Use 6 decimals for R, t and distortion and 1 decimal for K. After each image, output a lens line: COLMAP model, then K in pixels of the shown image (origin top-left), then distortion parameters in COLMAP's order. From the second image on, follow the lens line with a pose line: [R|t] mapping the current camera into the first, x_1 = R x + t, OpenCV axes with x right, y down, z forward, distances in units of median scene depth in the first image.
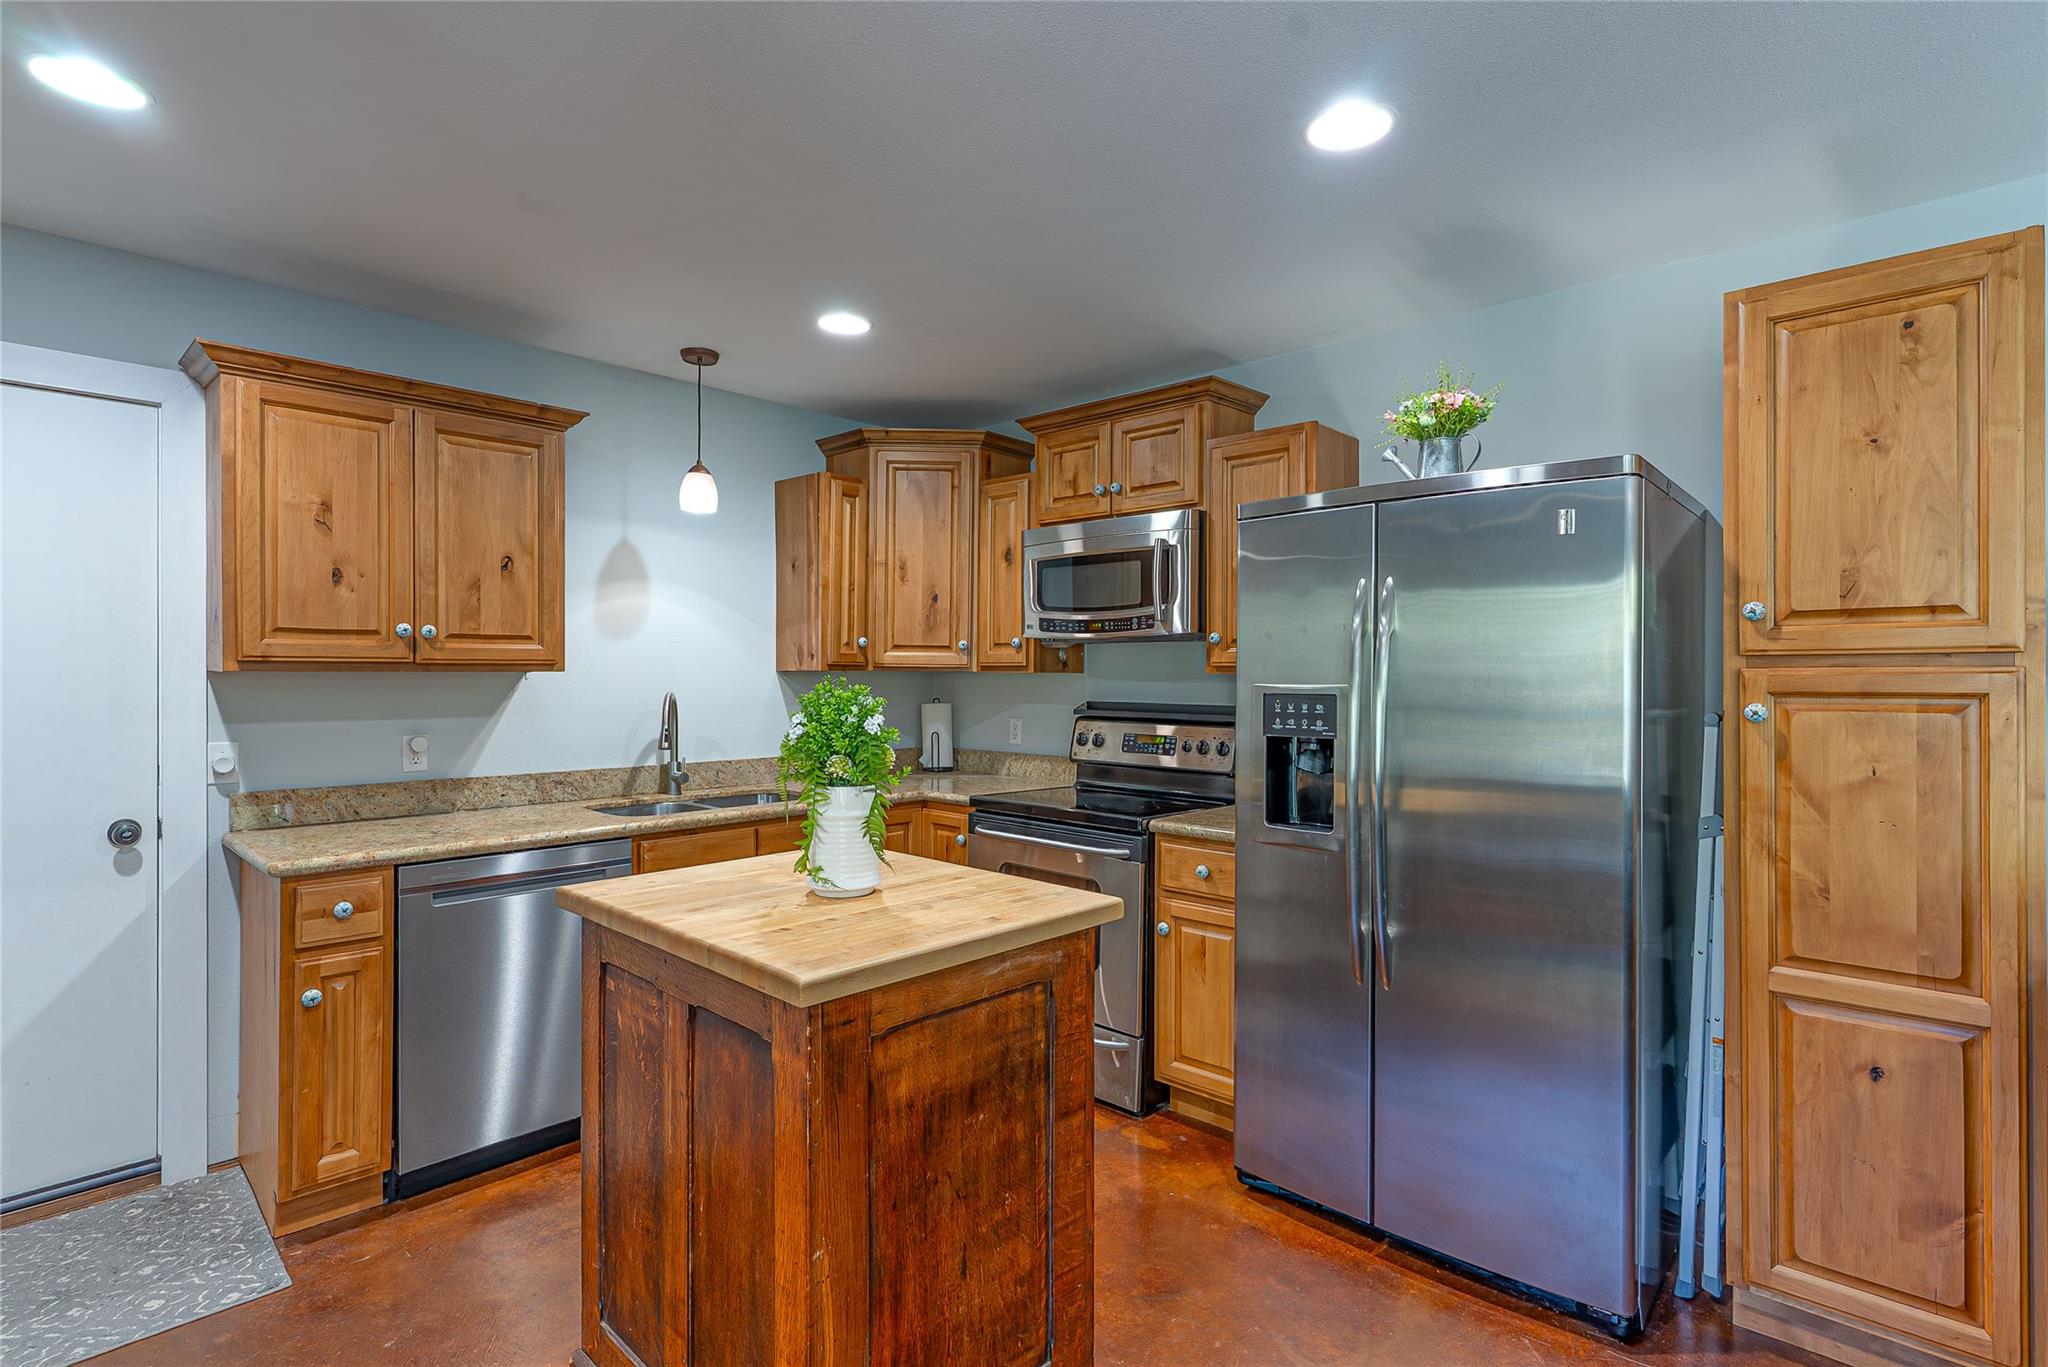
lens RADIAL K [[991.5, 0, 1016.5], [0, 991.5, 676.7], [0, 0, 1]] dist [0.004239, 0.000683]
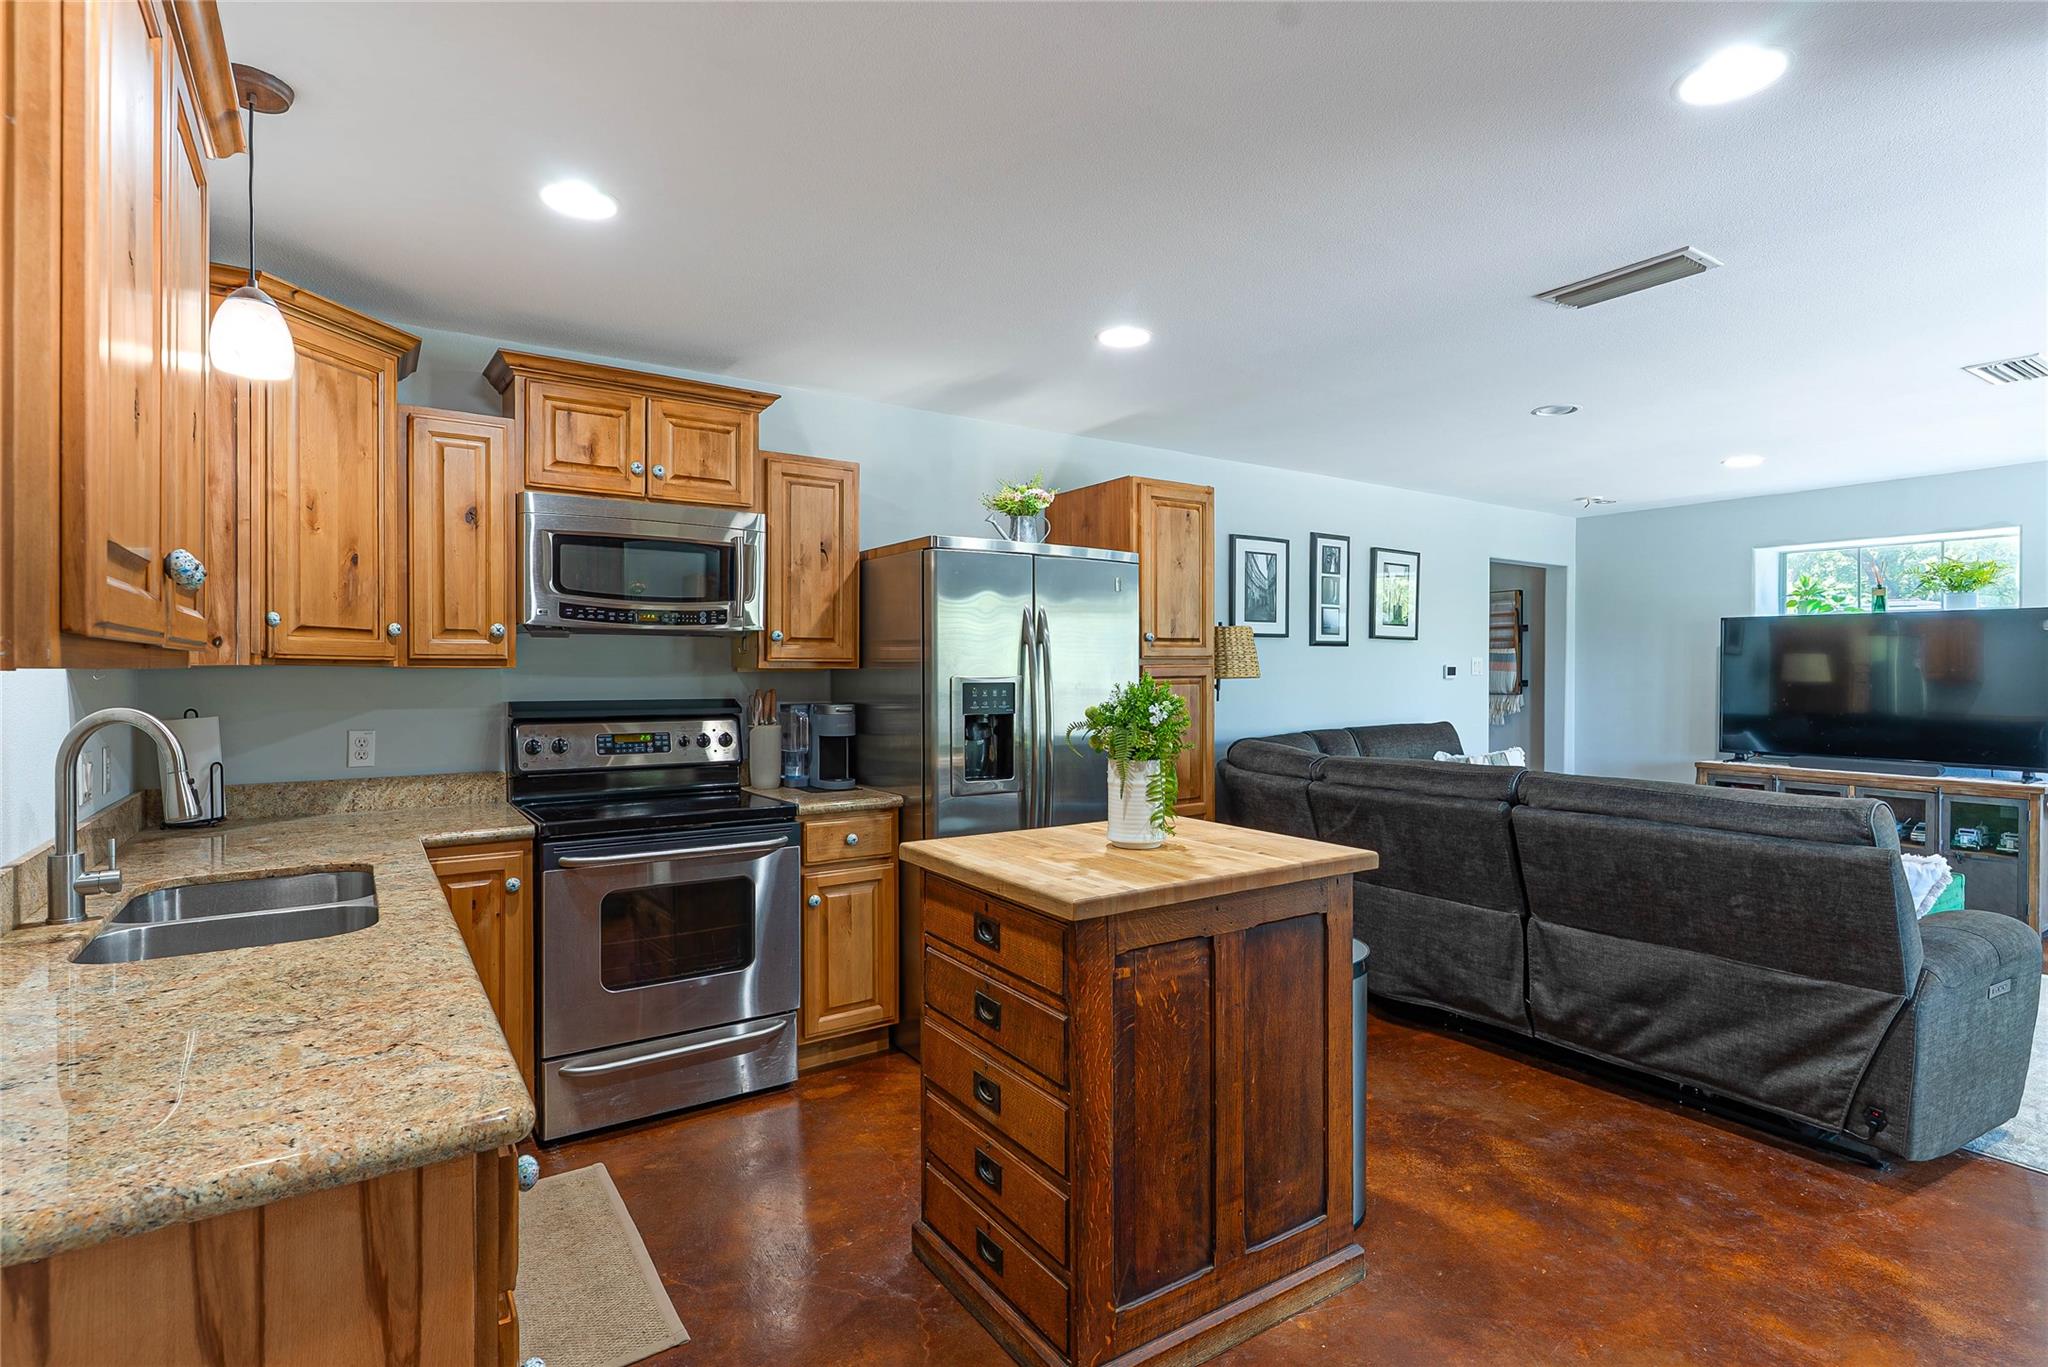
lens RADIAL K [[991.5, 0, 1027.4], [0, 991.5, 684.8], [0, 0, 1]] dist [0.004239, 0.000683]
pose [[0.213897, -0.019915, 0.976653, -0.939720], [0.003644, 0.999801, 0.019589, -0.006231], [-0.976849, -0.000631, 0.213927, 0.577165]]
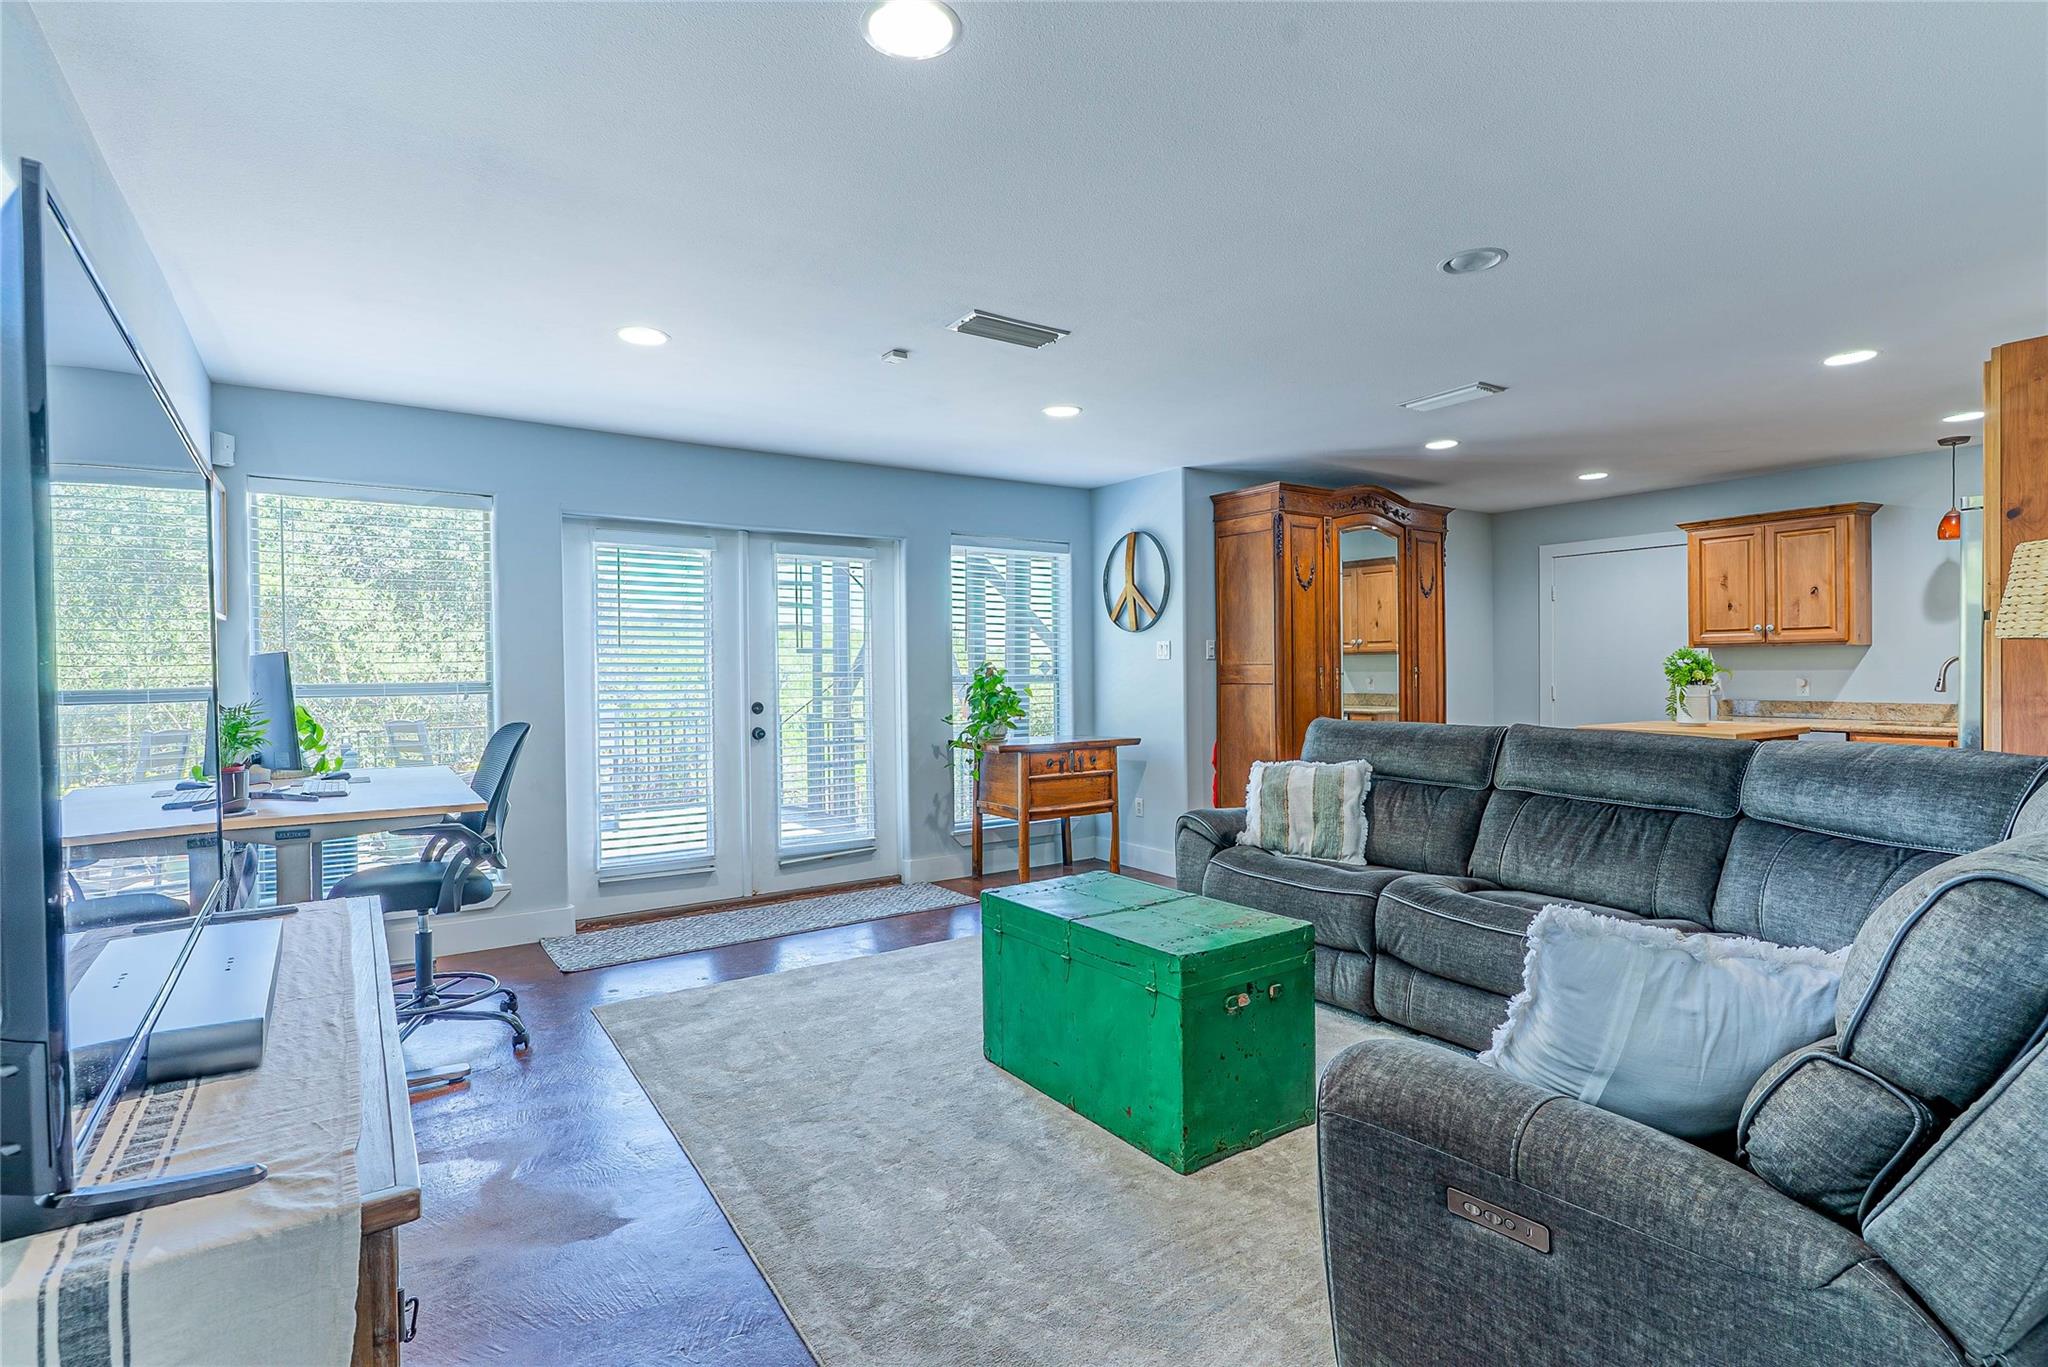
lens RADIAL K [[991.5, 0, 1021.4], [0, 991.5, 679.3], [0, 0, 1]] dist [0.004239, 0.000683]
pose [[-0.207692, 0.008654, -0.978156, 1.871497], [0.003981, 0.999960, 0.008001, 0.042841], [0.978186, -0.002232, -0.207718, -0.136537]]
